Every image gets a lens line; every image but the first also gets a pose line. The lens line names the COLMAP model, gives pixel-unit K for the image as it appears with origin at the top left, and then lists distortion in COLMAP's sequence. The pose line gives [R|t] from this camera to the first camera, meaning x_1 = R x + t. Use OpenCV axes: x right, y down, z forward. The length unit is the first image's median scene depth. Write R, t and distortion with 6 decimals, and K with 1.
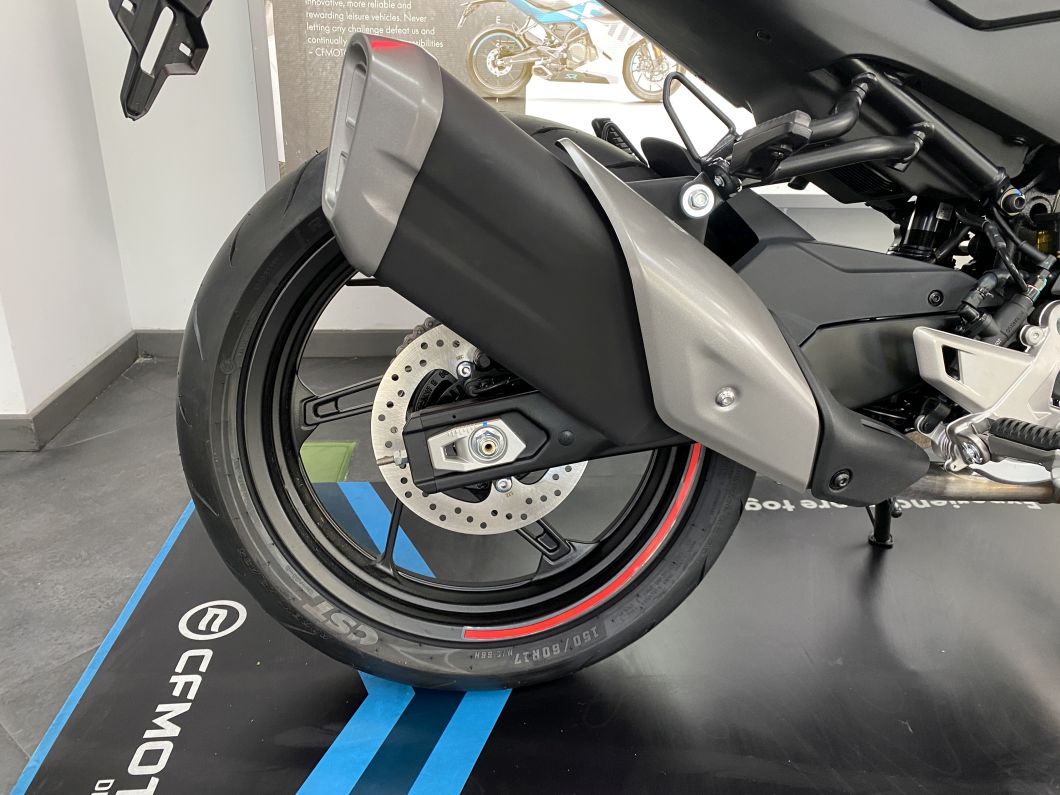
lens RADIAL K [[817.5, 0, 530.3], [0, 817.5, 396.1], [0, 0, 1]] dist [0.040543, -0.036341]
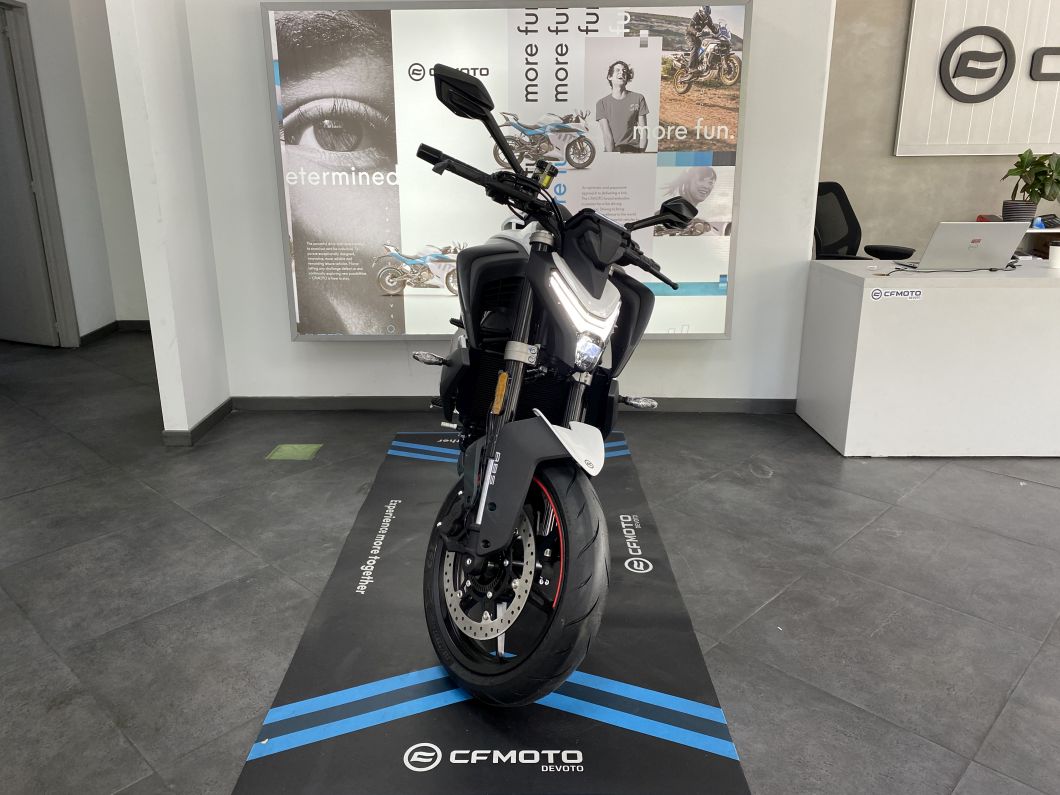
lens RADIAL K [[817.5, 0, 527.3], [0, 817.5, 390.8], [0, 0, 1]] dist [0.040543, -0.036341]
pose [[0.995562, 0.001133, -0.094097, 1.005143], [-0.010357, 0.995172, -0.097596, 0.217810], [0.093532, 0.098138, 0.990768, -2.167268]]
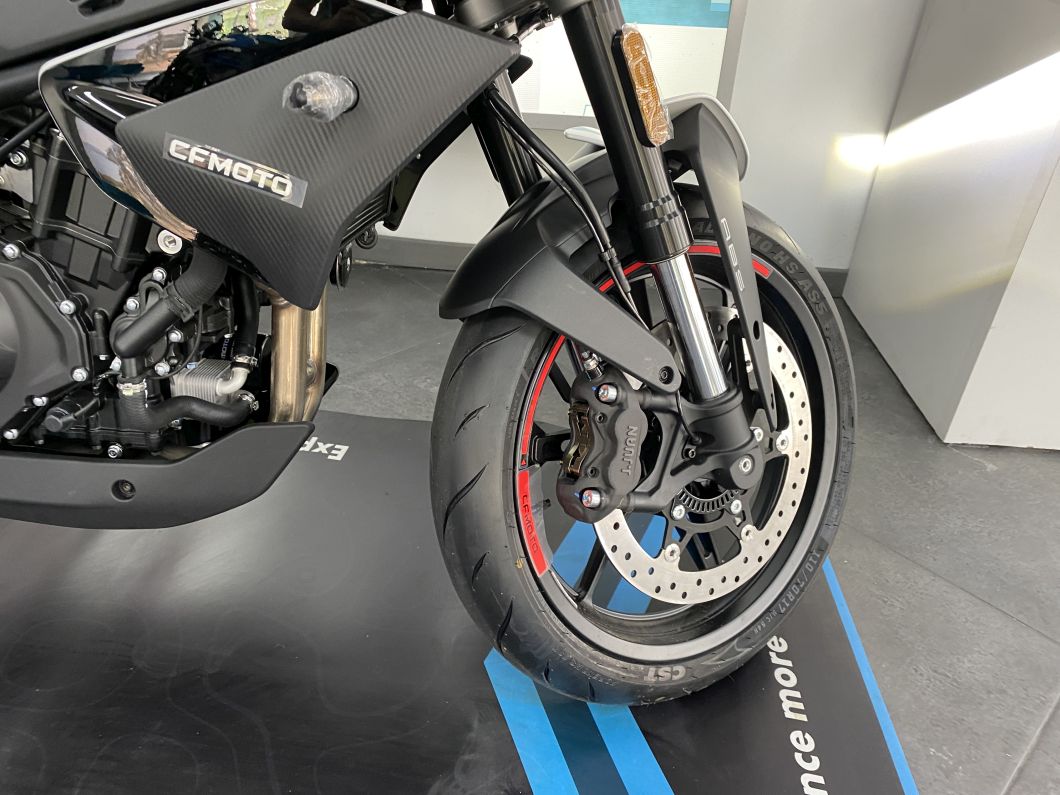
lens RADIAL K [[817.5, 0, 524.7], [0, 817.5, 401.1], [0, 0, 1]] dist [0.040543, -0.036341]
pose [[0.990612, 0.087014, -0.105430, 1.448637], [-0.065673, 0.979347, 0.191222, -0.217018], [0.119891, -0.182503, 0.975868, 0.111598]]
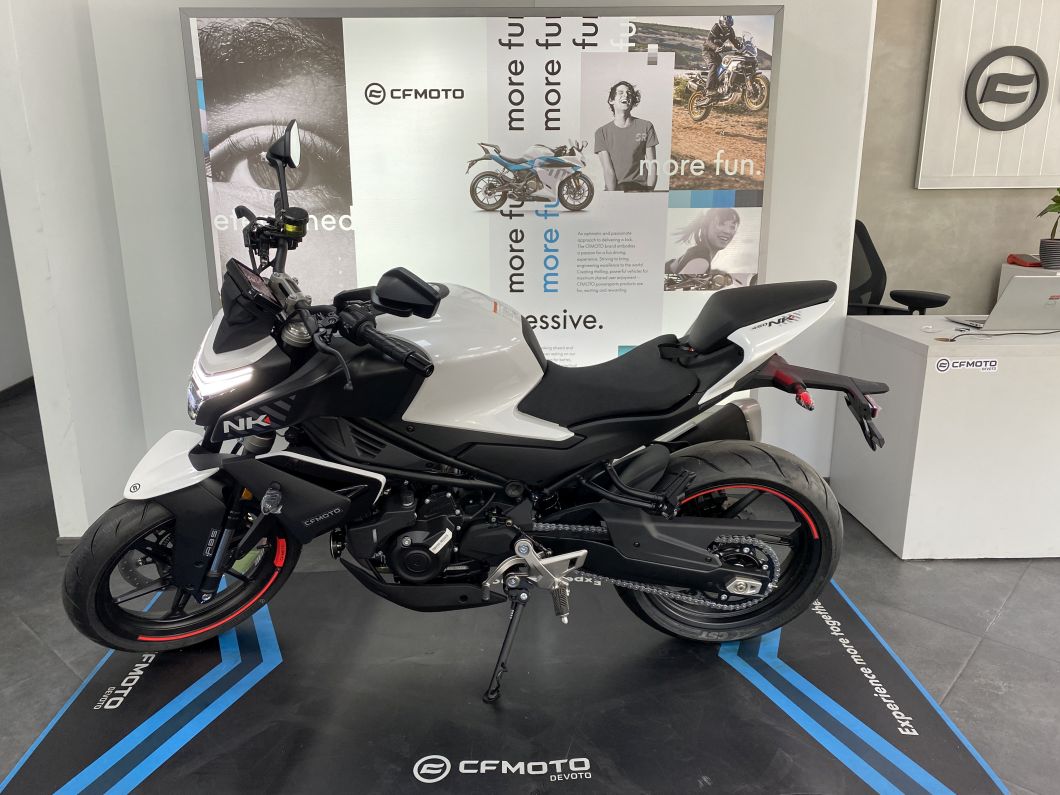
lens RADIAL K [[817.5, 0, 524.9], [0, 817.5, 390.7], [0, 0, 1]] dist [0.040543, -0.036341]
pose [[0.998149, -0.010349, -0.059925, 0.871660], [0.002924, 0.992442, -0.122682, -0.128488], [0.060741, 0.122280, 0.990635, -1.479429]]
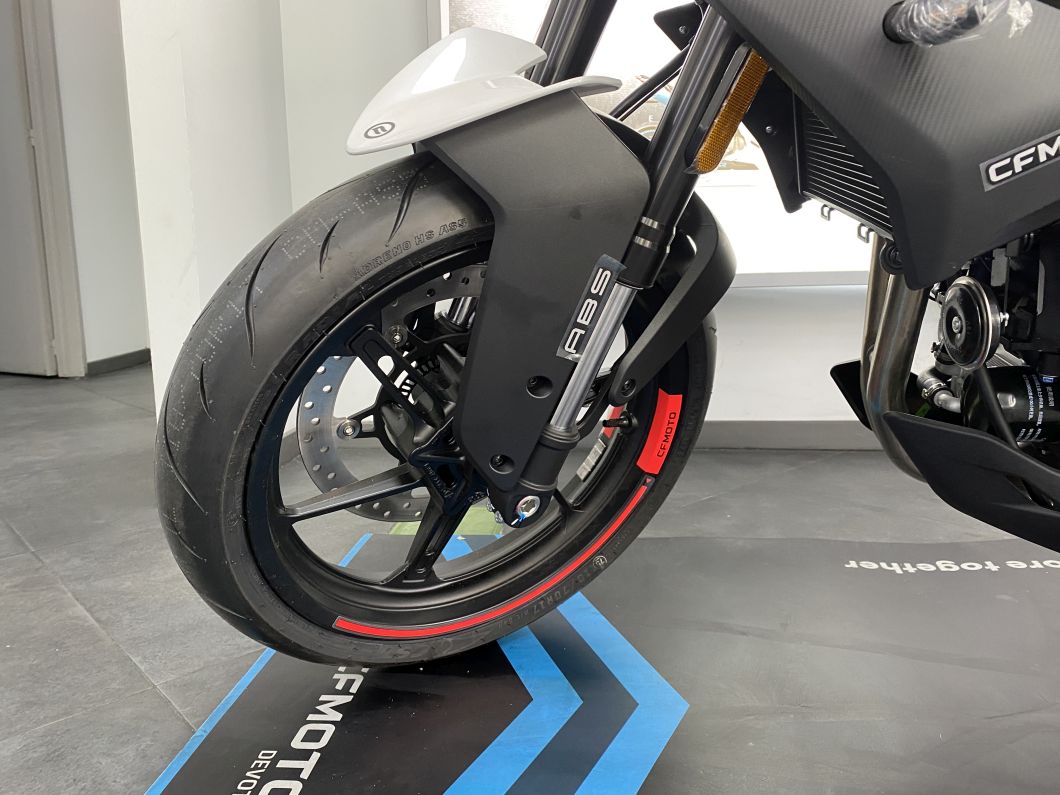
lens RADIAL K [[817.5, 0, 533.6], [0, 817.5, 394.5], [0, 0, 1]] dist [0.040543, -0.036341]
pose [[0.987135, -0.007852, -0.159697, -0.047016], [-0.026704, 0.976668, -0.213088, 0.233869], [0.157644, 0.214611, 0.963893, 0.029079]]
